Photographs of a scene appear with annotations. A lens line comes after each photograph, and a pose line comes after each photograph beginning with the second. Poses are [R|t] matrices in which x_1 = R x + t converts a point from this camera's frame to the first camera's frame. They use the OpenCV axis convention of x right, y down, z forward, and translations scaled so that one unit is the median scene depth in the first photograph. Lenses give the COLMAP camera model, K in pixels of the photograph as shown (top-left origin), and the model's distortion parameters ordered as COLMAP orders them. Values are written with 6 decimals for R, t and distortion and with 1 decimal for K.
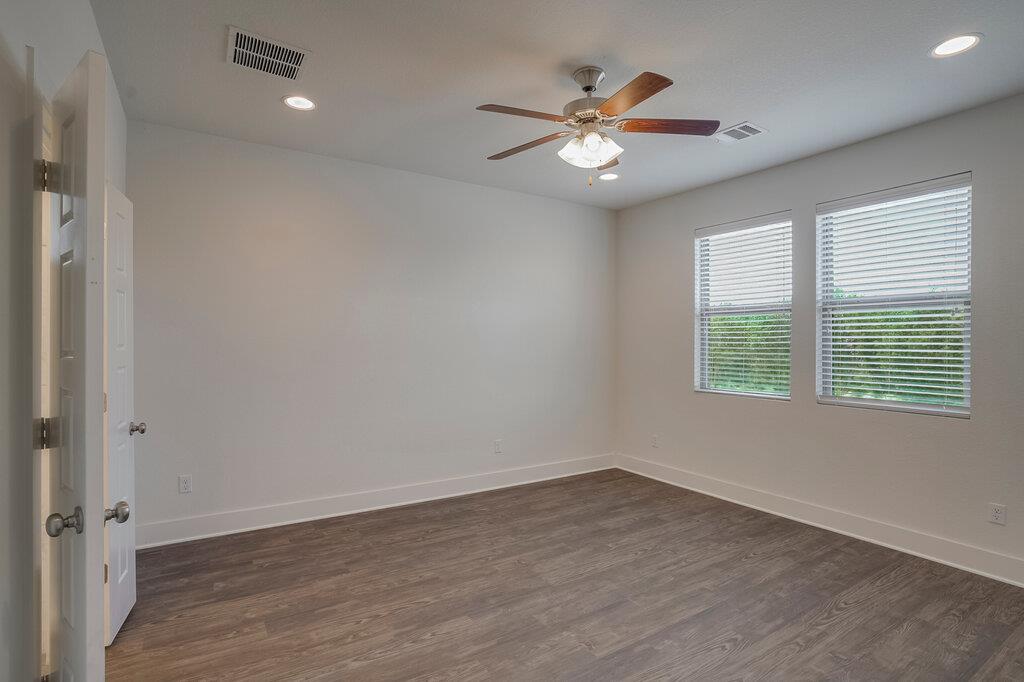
lens RADIAL K [[504.1, 0, 512.0], [0, 504.1, 341.0], [0, 0, 1]] dist [-0.018673, 0.000474]
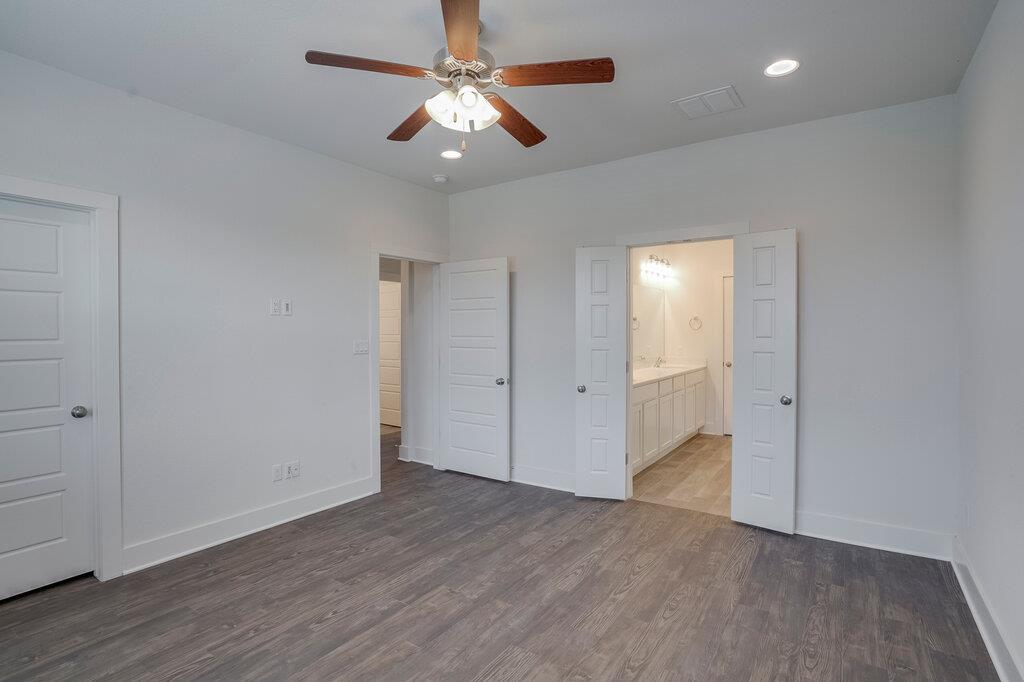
lens RADIAL K [[504.1, 0, 512.0], [0, 504.1, 341.0], [0, 0, 1]] dist [-0.018673, 0.000474]
pose [[-0.919699, 0.006104, -0.392577, 0.429561], [0.000089, 0.999882, 0.015340, -0.006360], [0.392625, 0.014073, -0.919591, 1.887457]]
